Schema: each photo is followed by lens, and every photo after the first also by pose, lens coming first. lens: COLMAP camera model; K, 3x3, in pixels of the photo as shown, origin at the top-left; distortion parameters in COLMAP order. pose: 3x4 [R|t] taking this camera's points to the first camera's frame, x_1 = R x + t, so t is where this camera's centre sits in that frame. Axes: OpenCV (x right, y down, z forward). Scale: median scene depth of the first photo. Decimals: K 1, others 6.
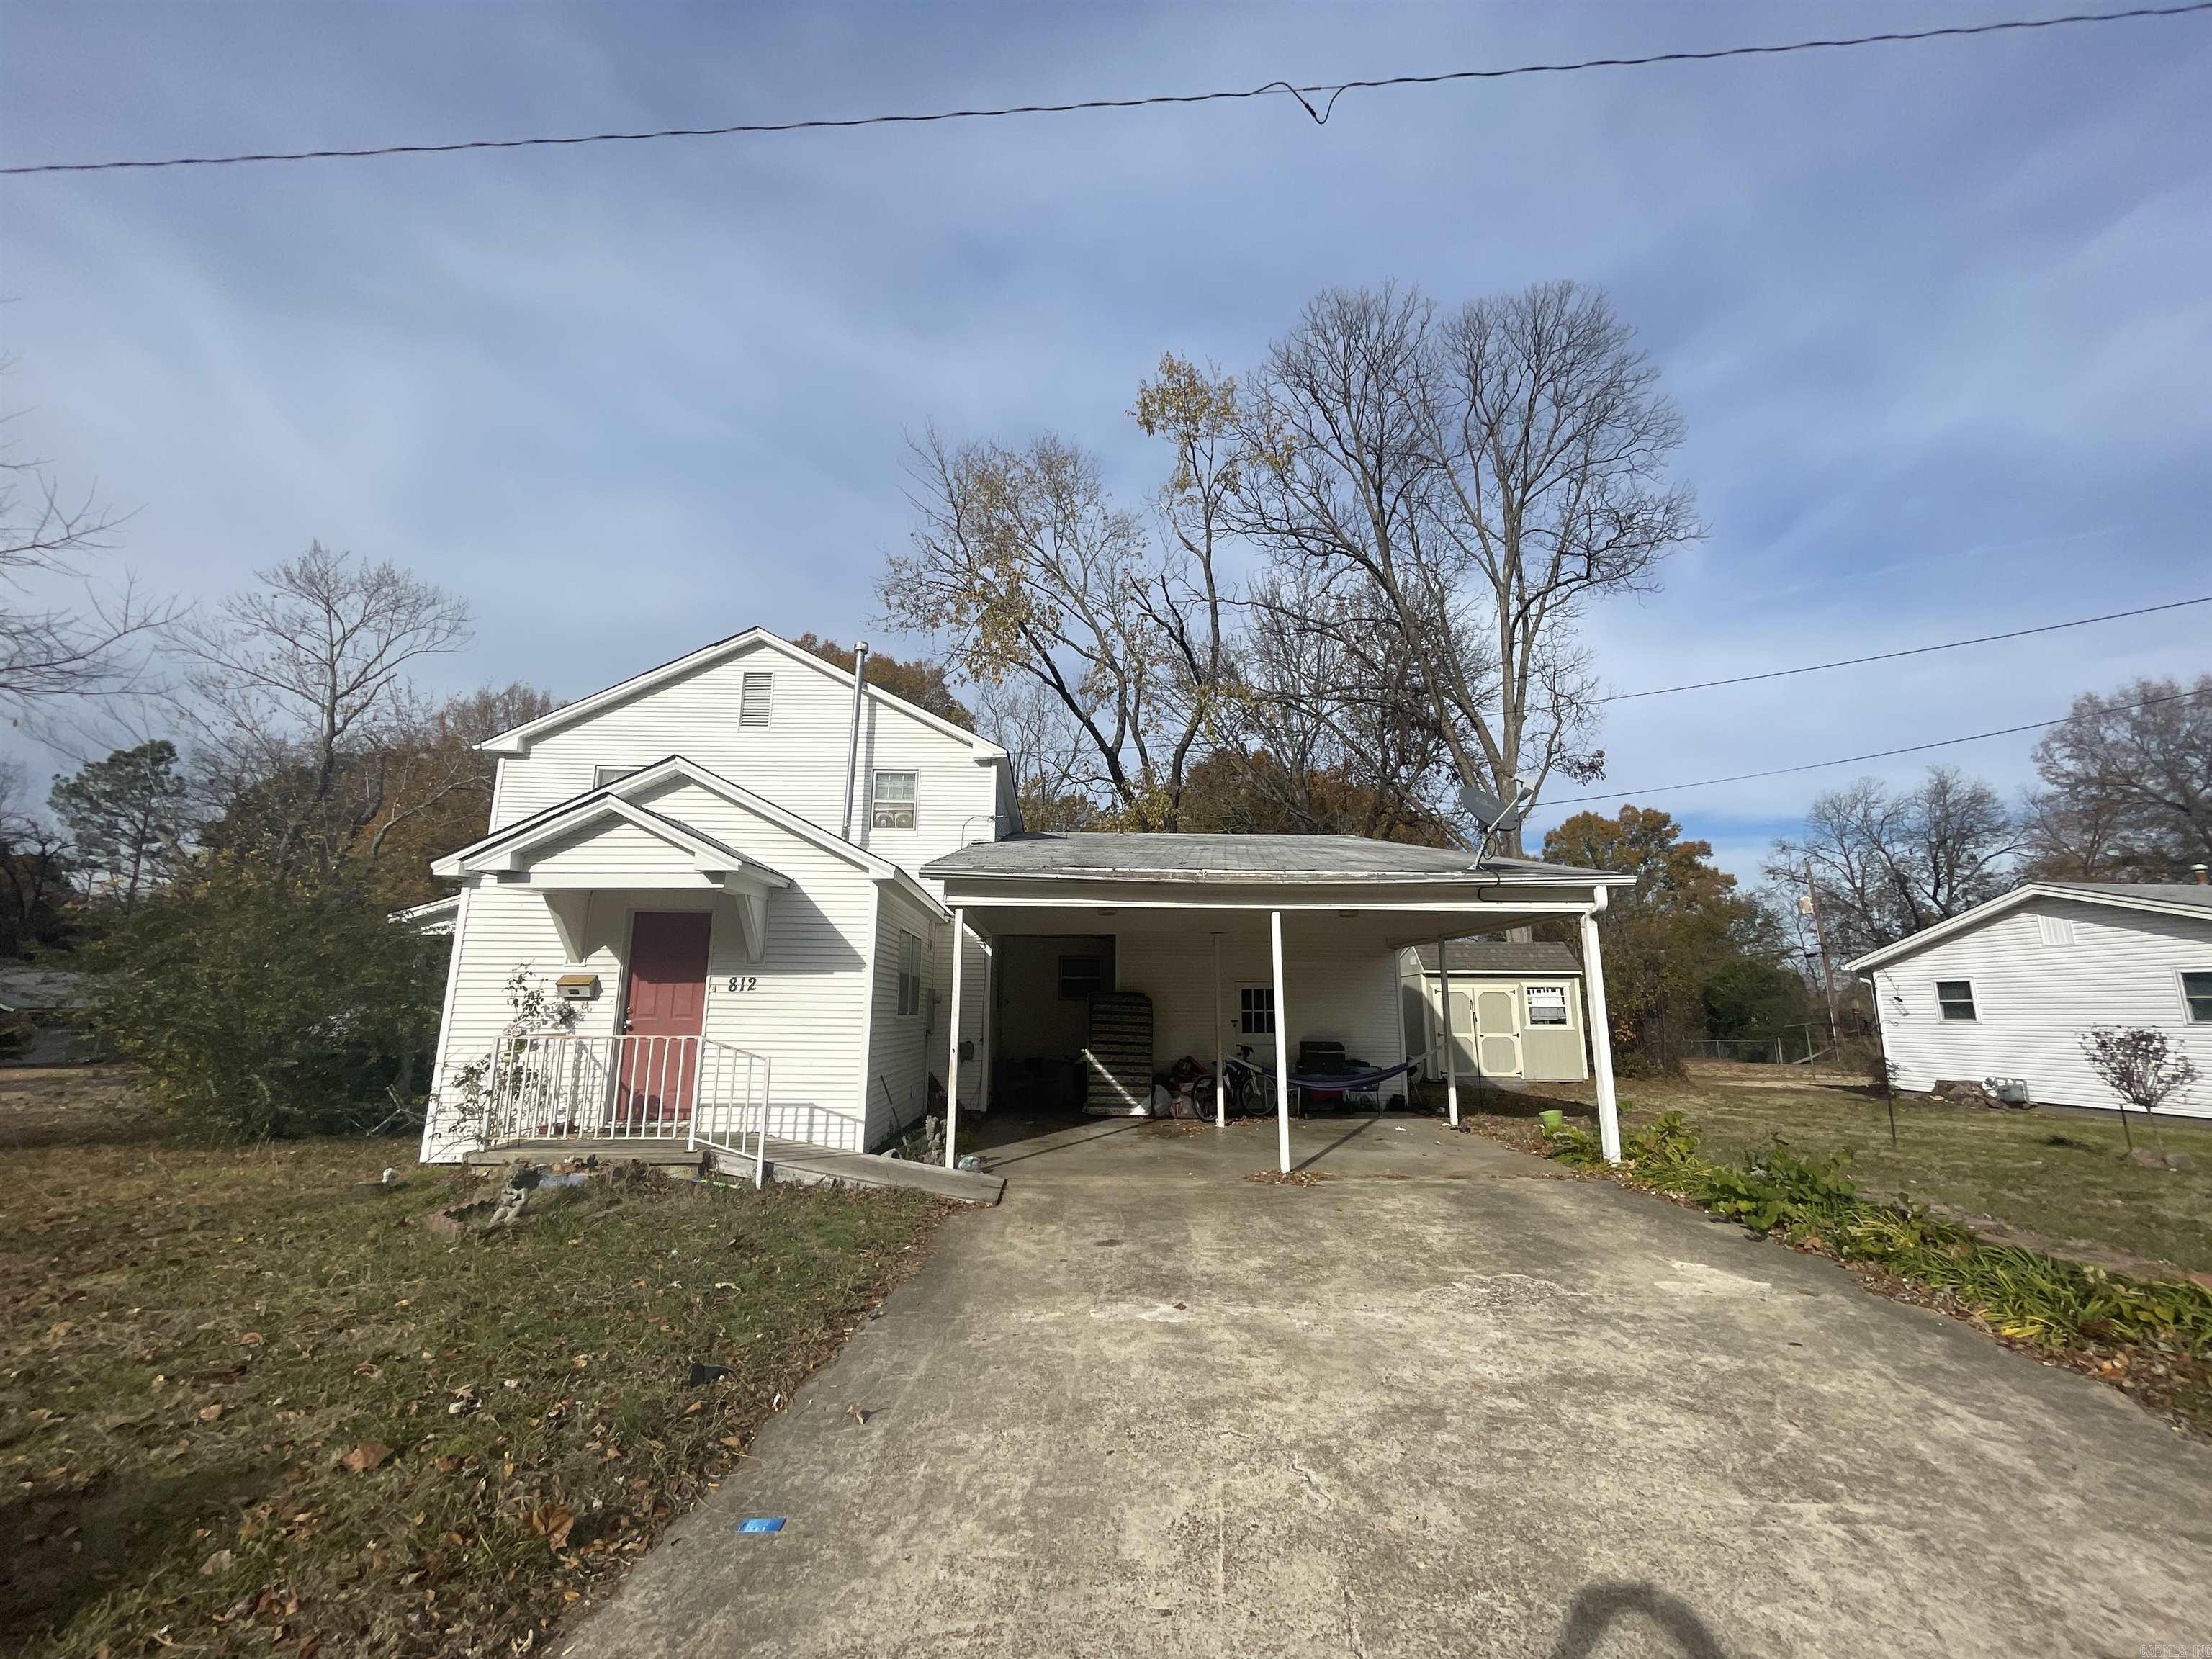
lens RADIAL K [[897.8, 0, 1106.6], [0, 897.8, 836.0], [0, 0, 1]] dist [-0.001960, -0.000395]
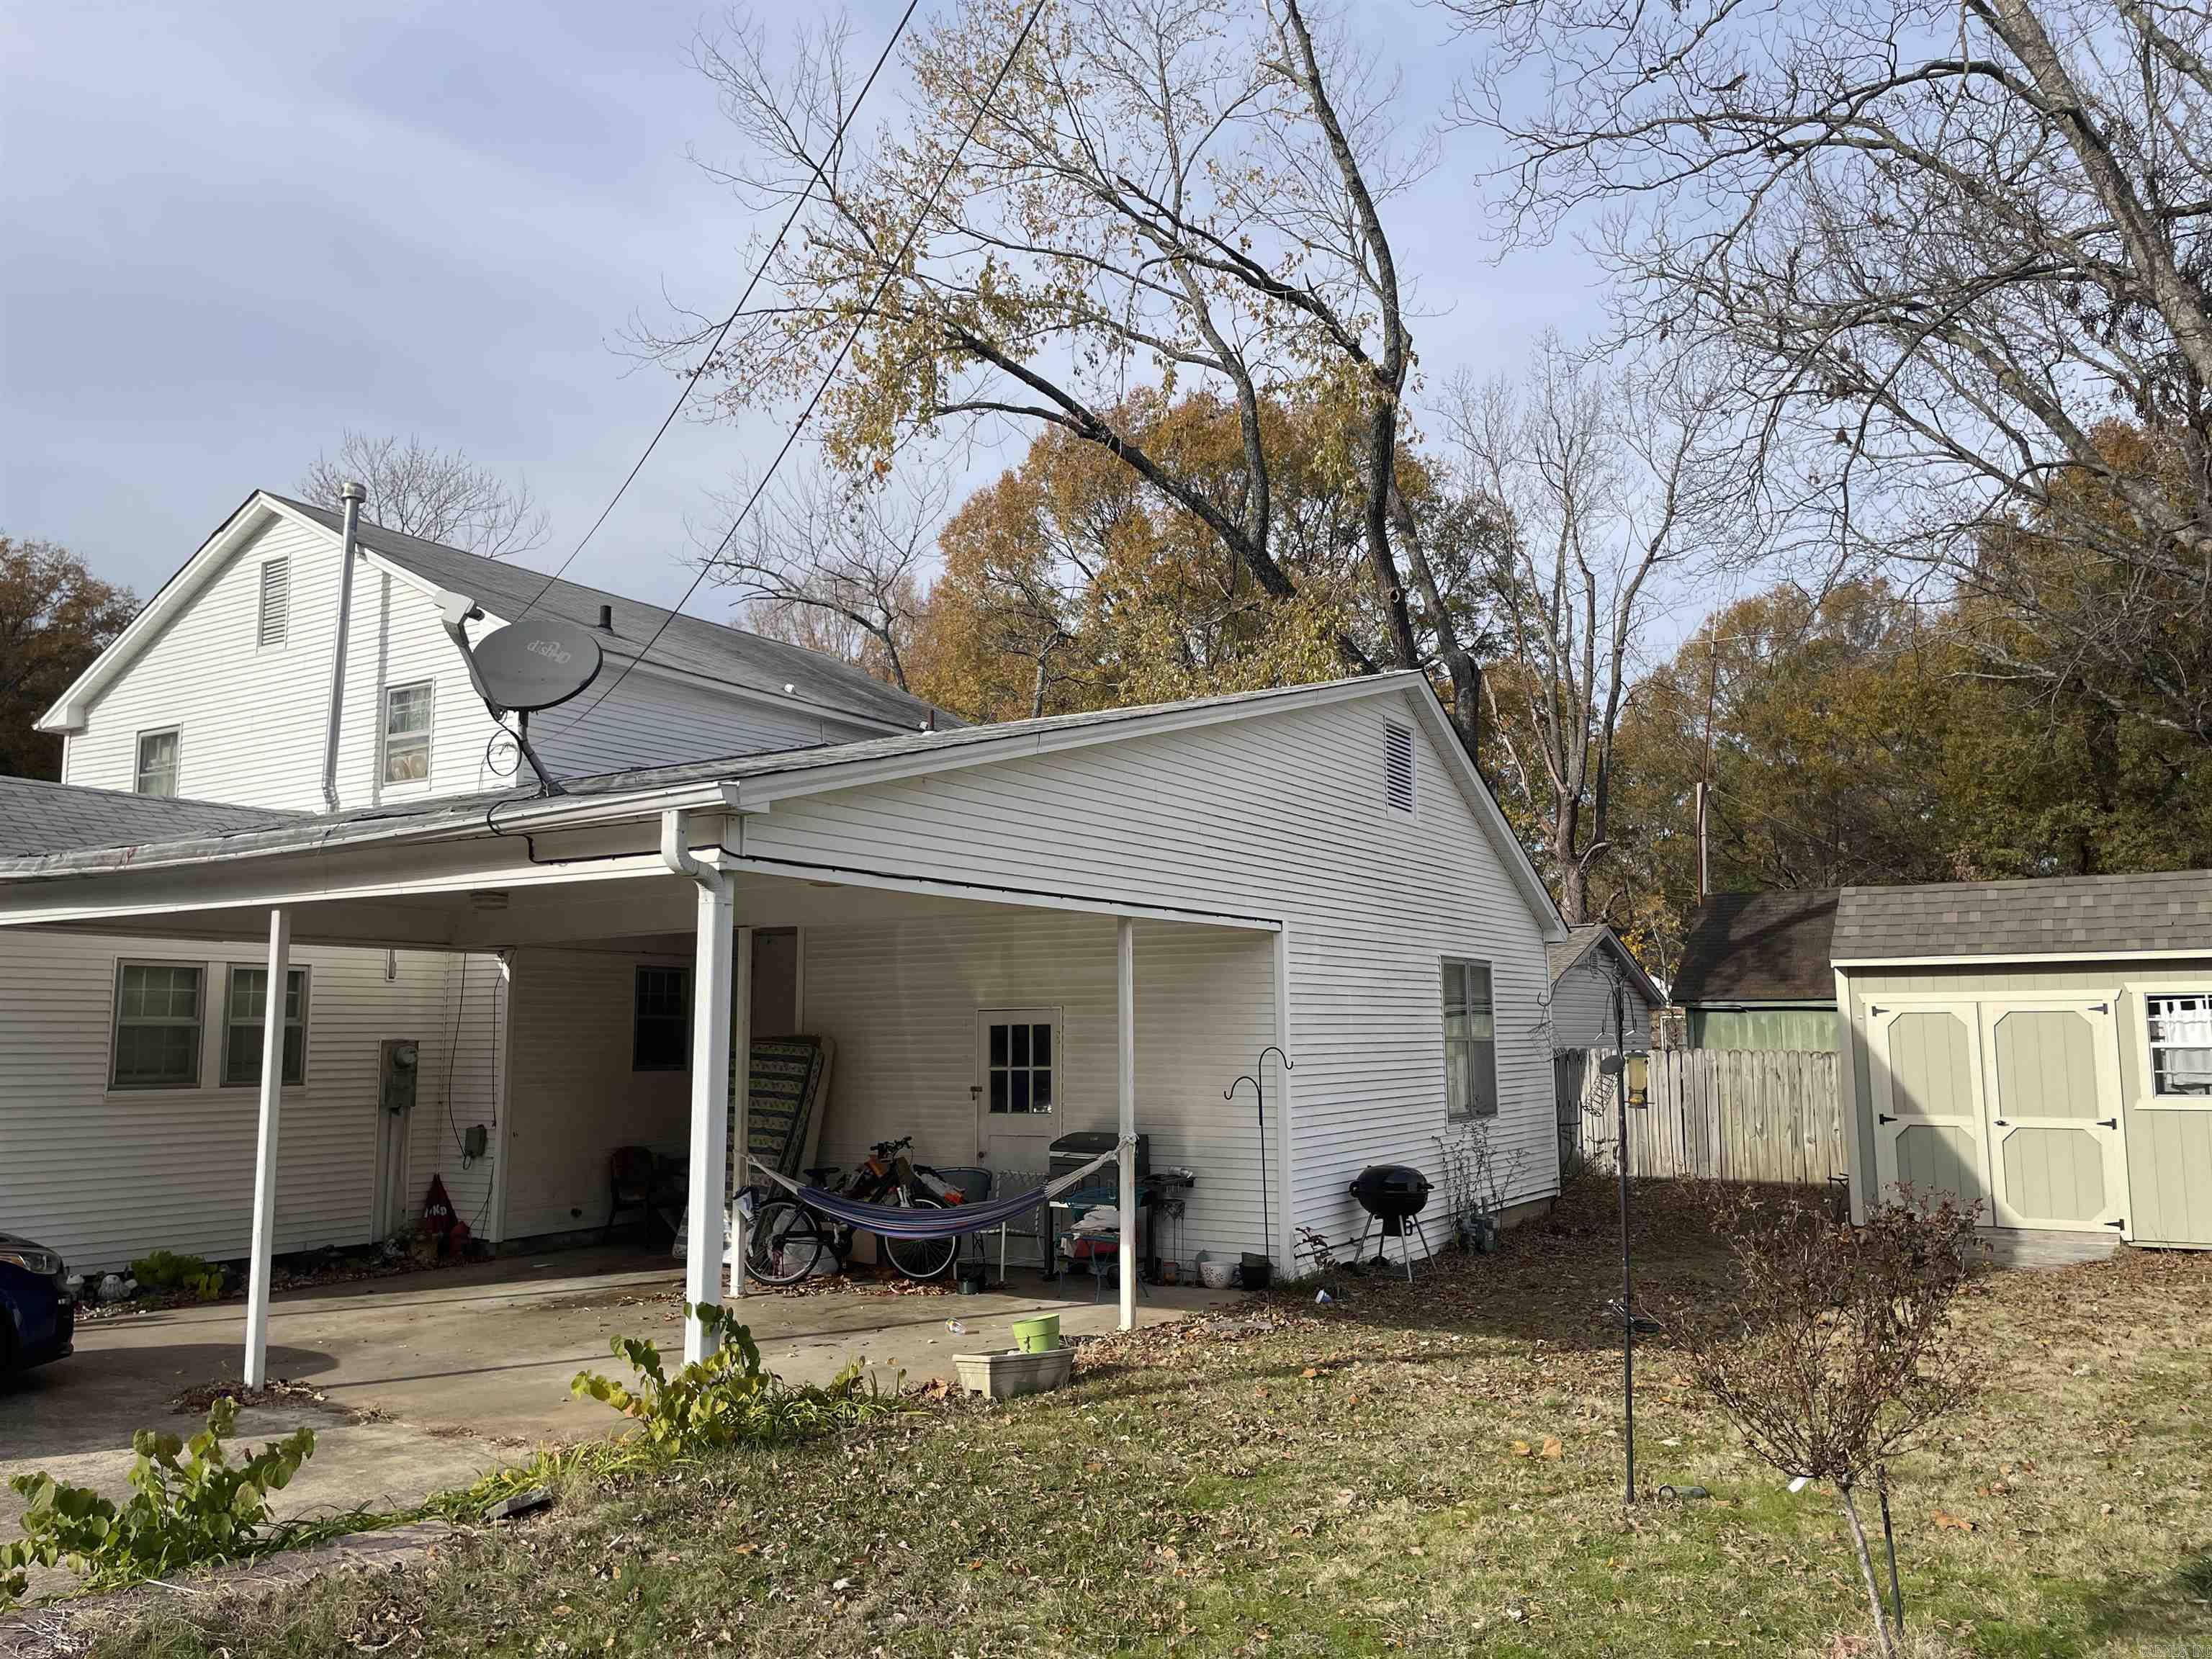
lens RADIAL K [[1726.1, 0, 1105.4], [0, 1726.1, 823.3], [0, 0, 1]] dist [0.037951, -0.030973]
pose [[0.824533, -0.080777, -0.560019, 0.751007], [0.117605, 0.992608, 0.029981, 0.037836], [0.553457, -0.090581, 0.827937, 0.251507]]
